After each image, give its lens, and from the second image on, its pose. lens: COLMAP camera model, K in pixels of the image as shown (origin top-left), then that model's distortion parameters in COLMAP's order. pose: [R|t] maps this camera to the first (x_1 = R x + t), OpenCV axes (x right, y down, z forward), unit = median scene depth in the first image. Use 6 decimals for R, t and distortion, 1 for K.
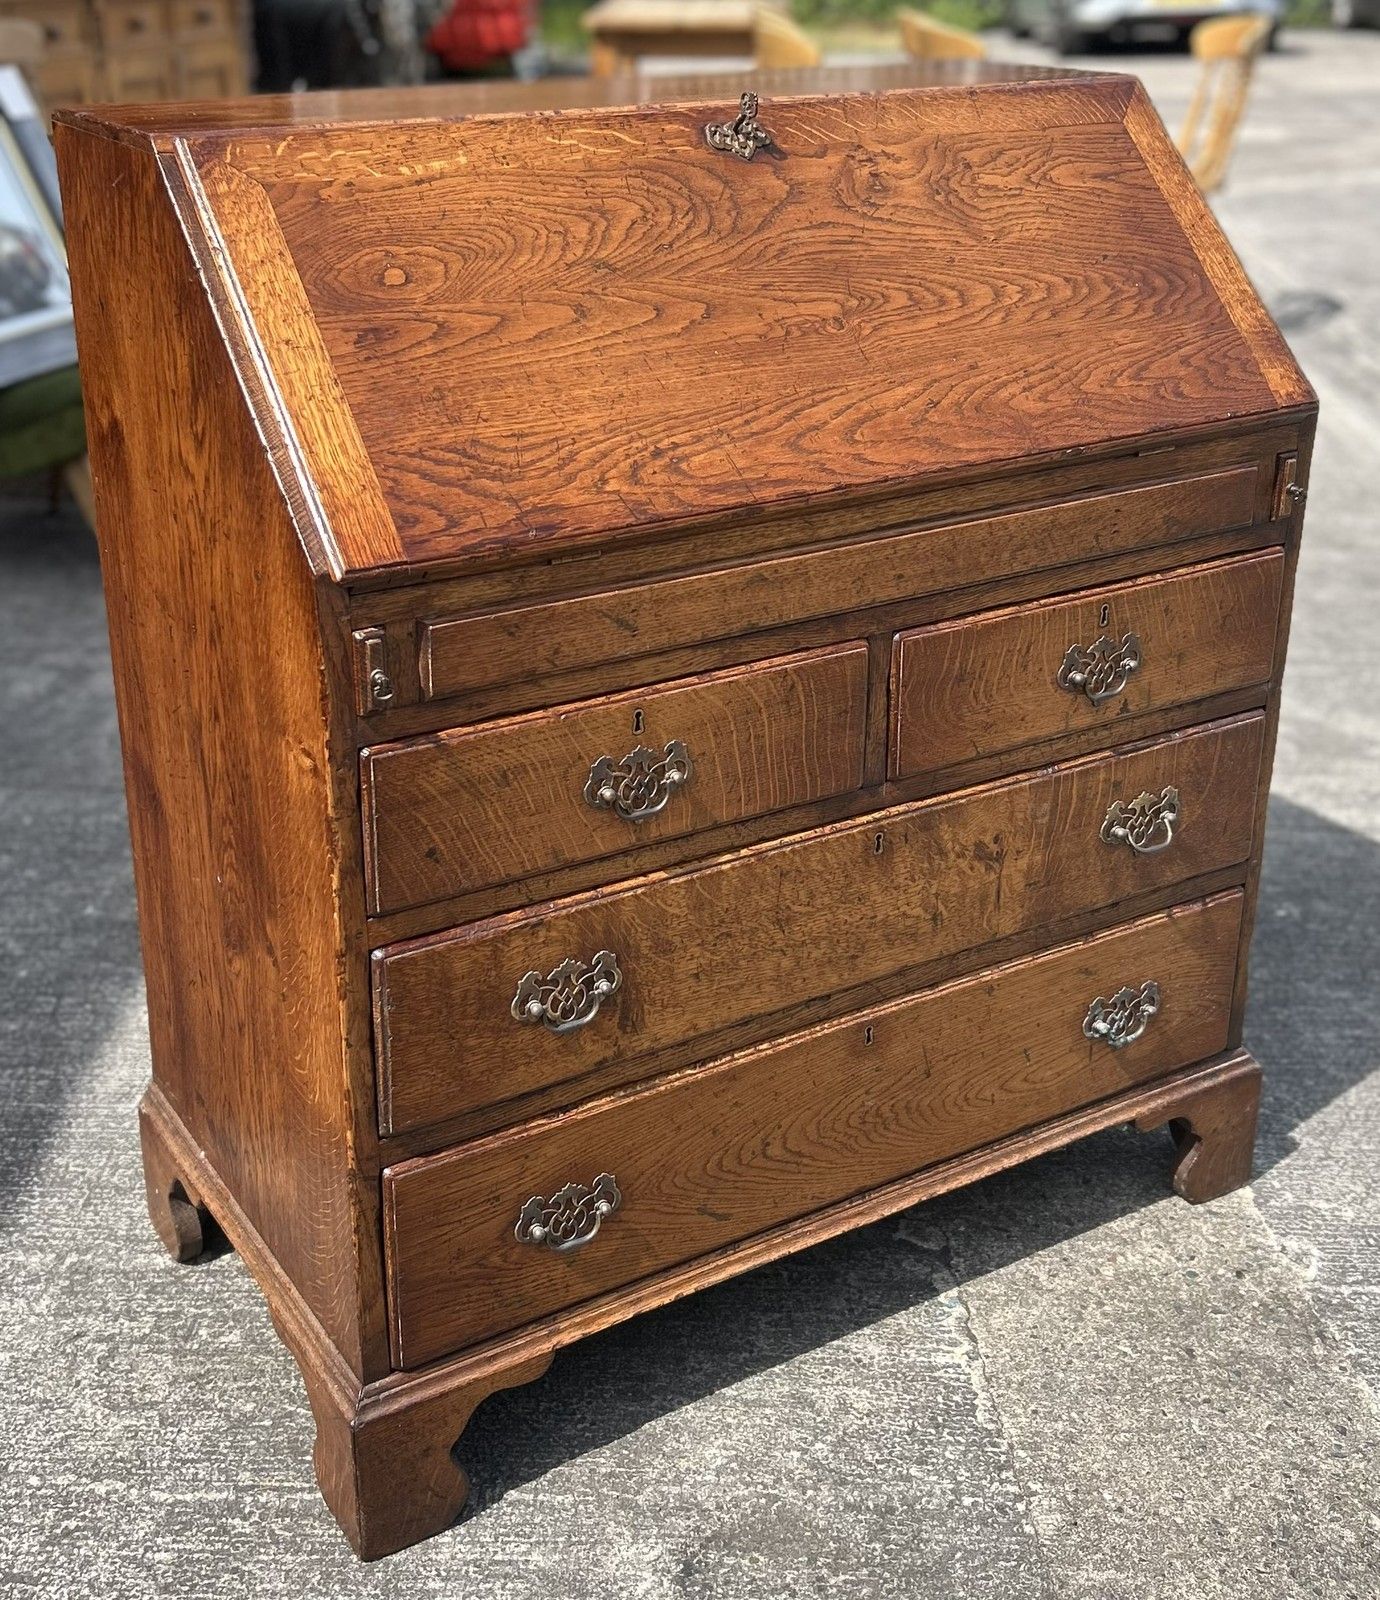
lens RADIAL K [[2036.4, 0, 640.1], [0, 2036.4, 641.2], [0, 0, 1]] dist [0.009983, 0.000000]
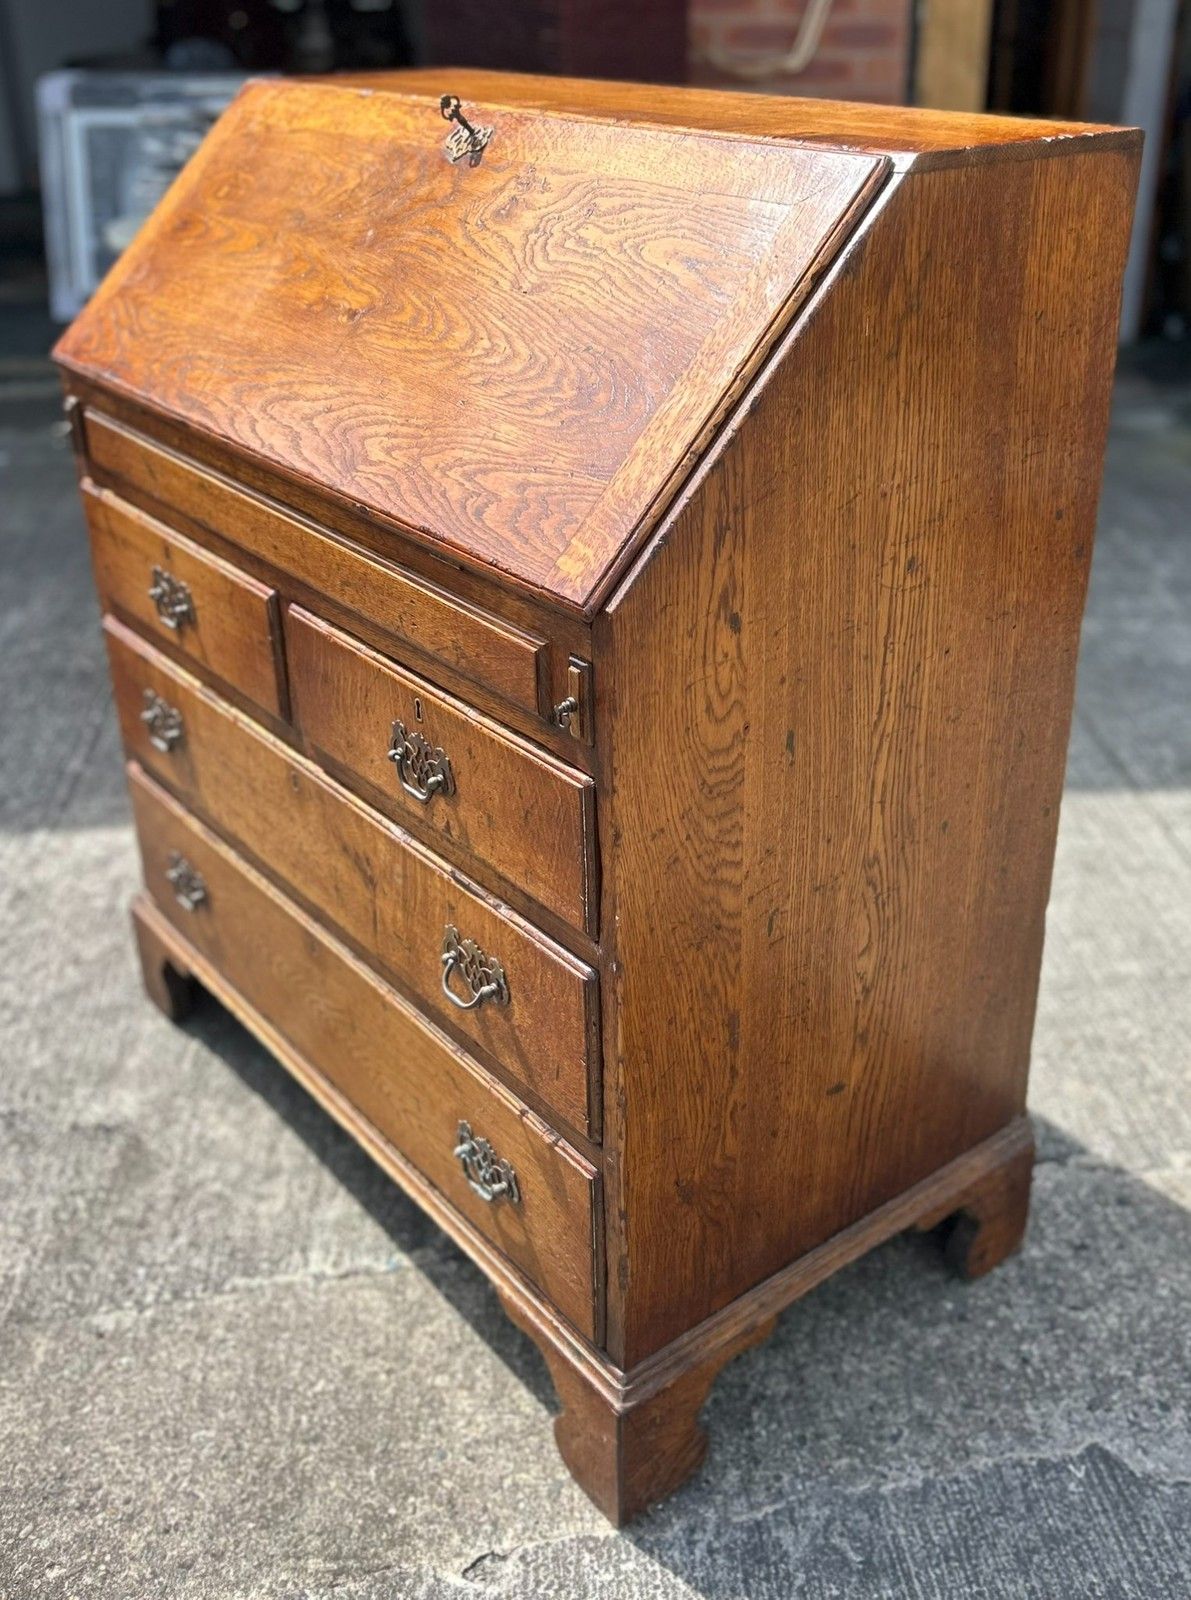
lens RADIAL K [[1613.5, 0, 635.3], [0, 1613.5, 700.9], [0, 0, 1]] dist [0.029054, 0.000000]
pose [[0.130791, 0.419042, -0.898497, 0.919912], [-0.339173, 0.870509, 0.356617, -0.318741], [0.931588, 0.258104, 0.255983, 0.930512]]
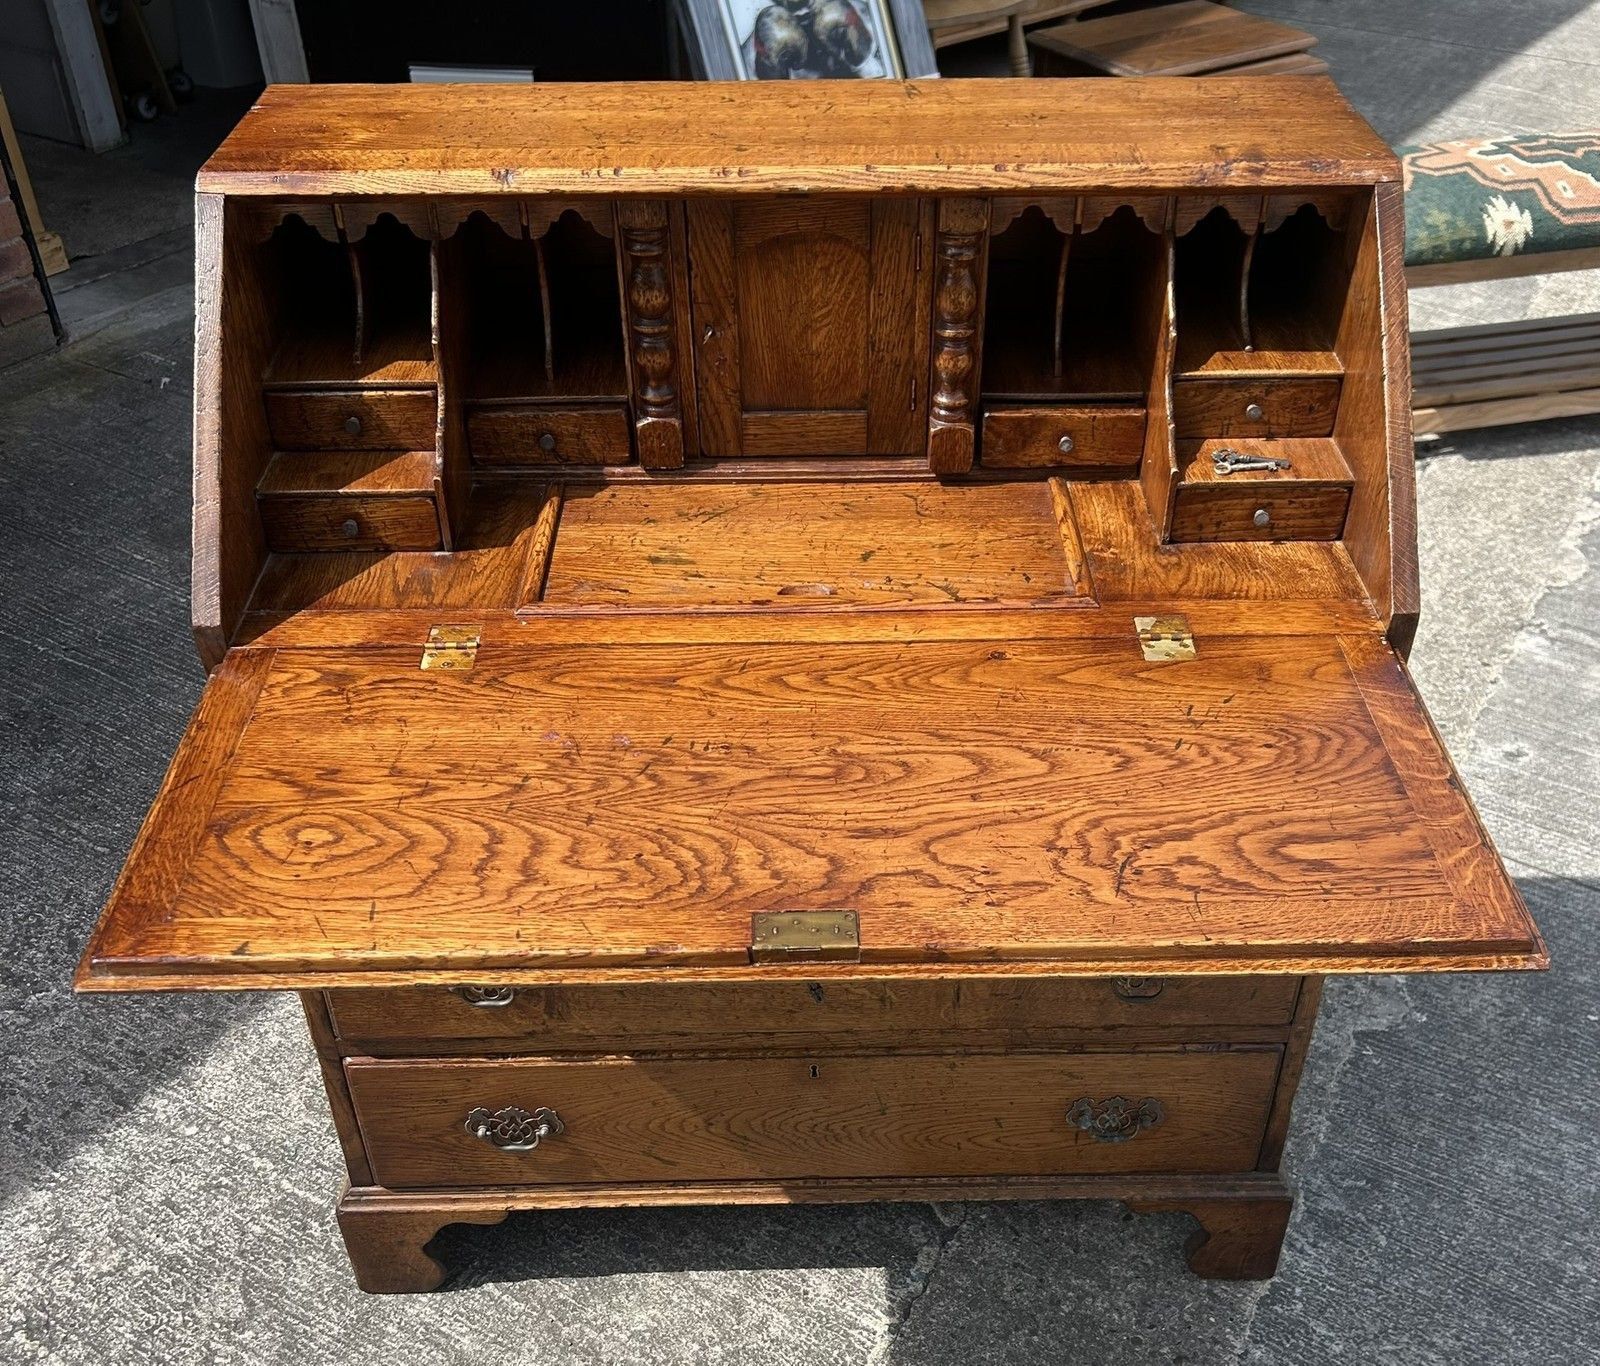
lens RADIAL K [[1706.3, 0, 827.0], [0, 1706.3, 908.2], [0, 0, 1]] dist [0.021166, 0.000000]
pose [[0.864993, 0.323077, -0.383937, 0.466139], [-0.171415, 0.909370, 0.379029, -0.254725], [0.471596, -0.262045, 0.841979, 0.241487]]
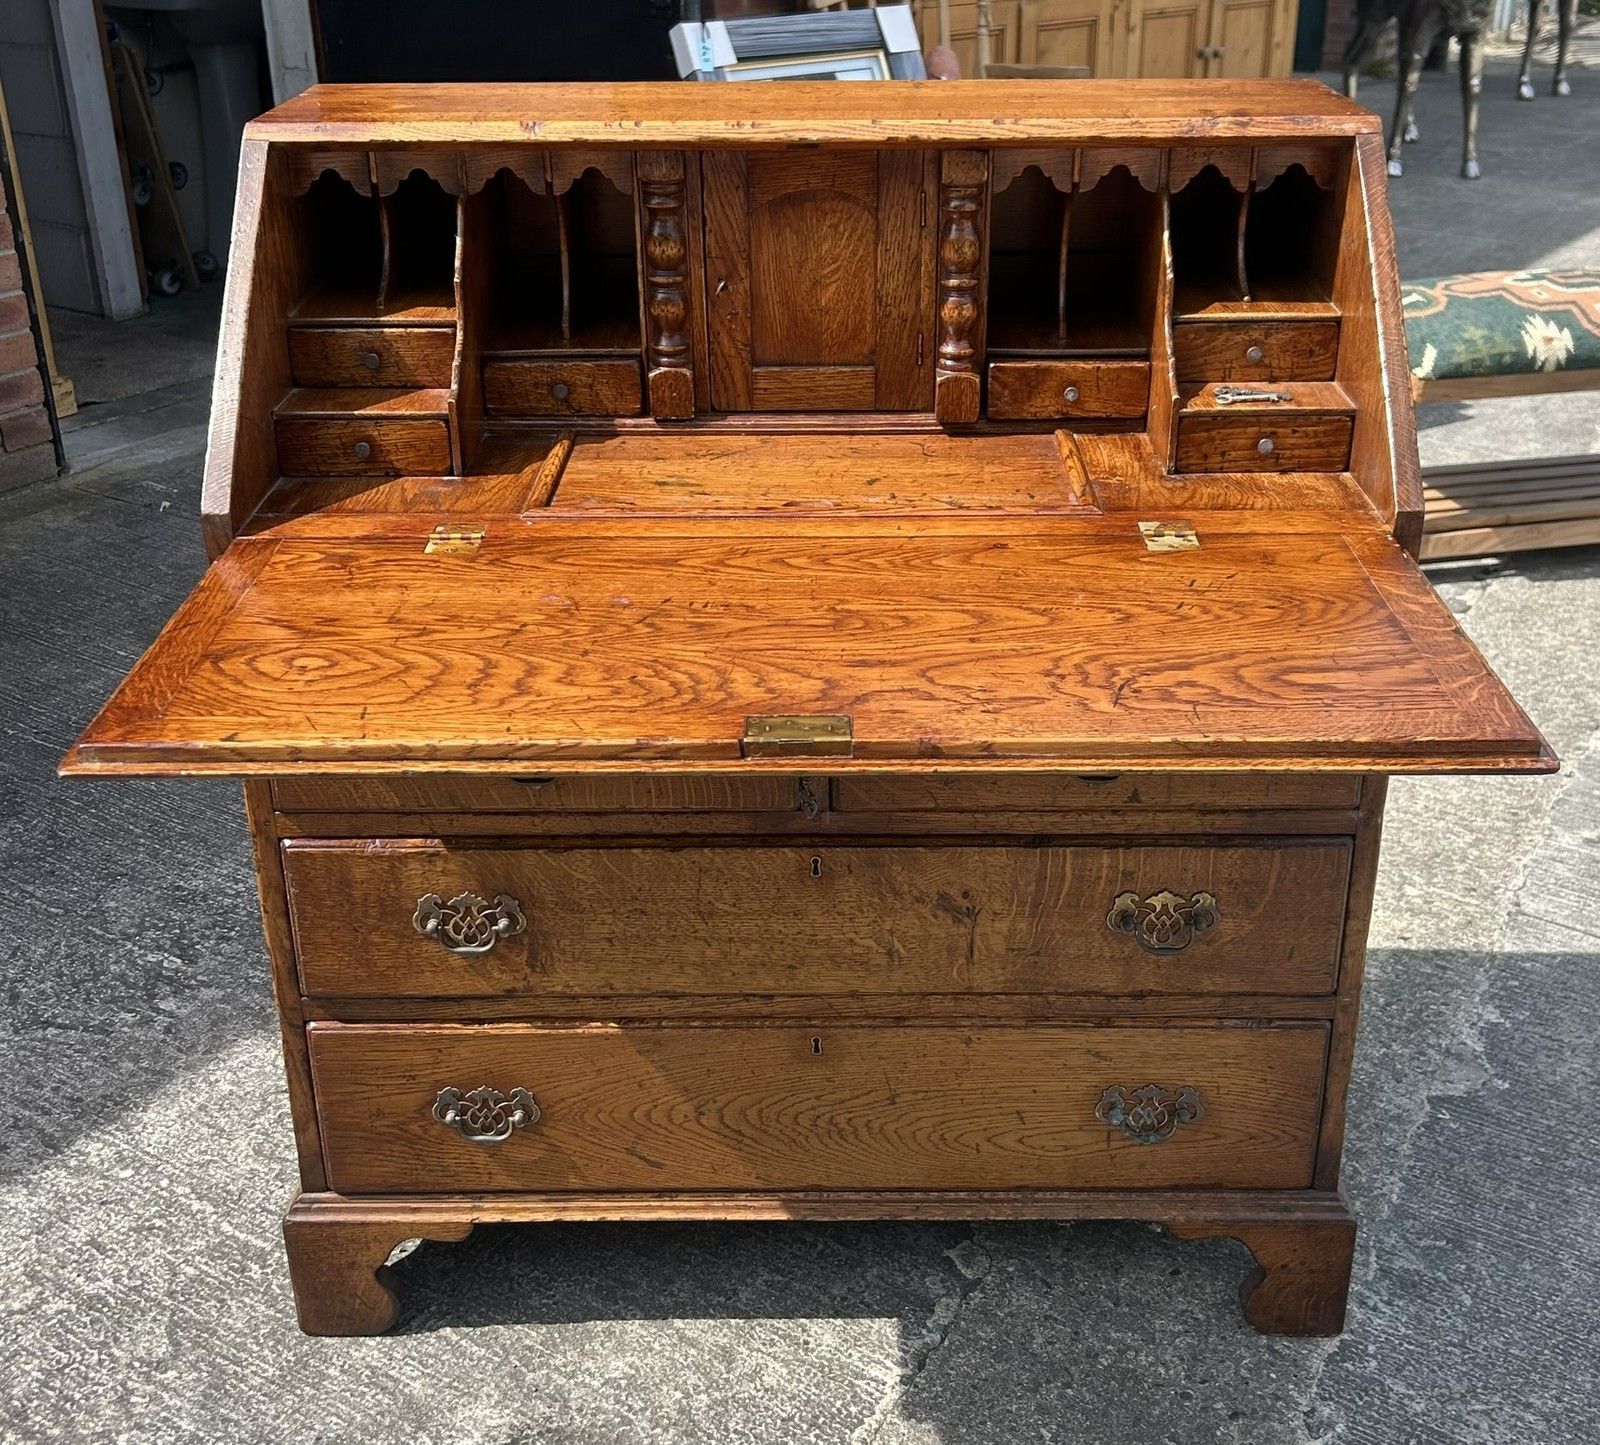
lens RADIAL K [[1965.9, 0, 820.3], [0, 1965.9, 703.5], [0, 0, 1]] dist [0.018258, 0.000000]
pose [[0.853154, 0.215126, -0.475236, 0.568343], [-0.175622, 0.976277, 0.126653, -0.105312], [0.491208, -0.024593, 0.870695, 0.143017]]
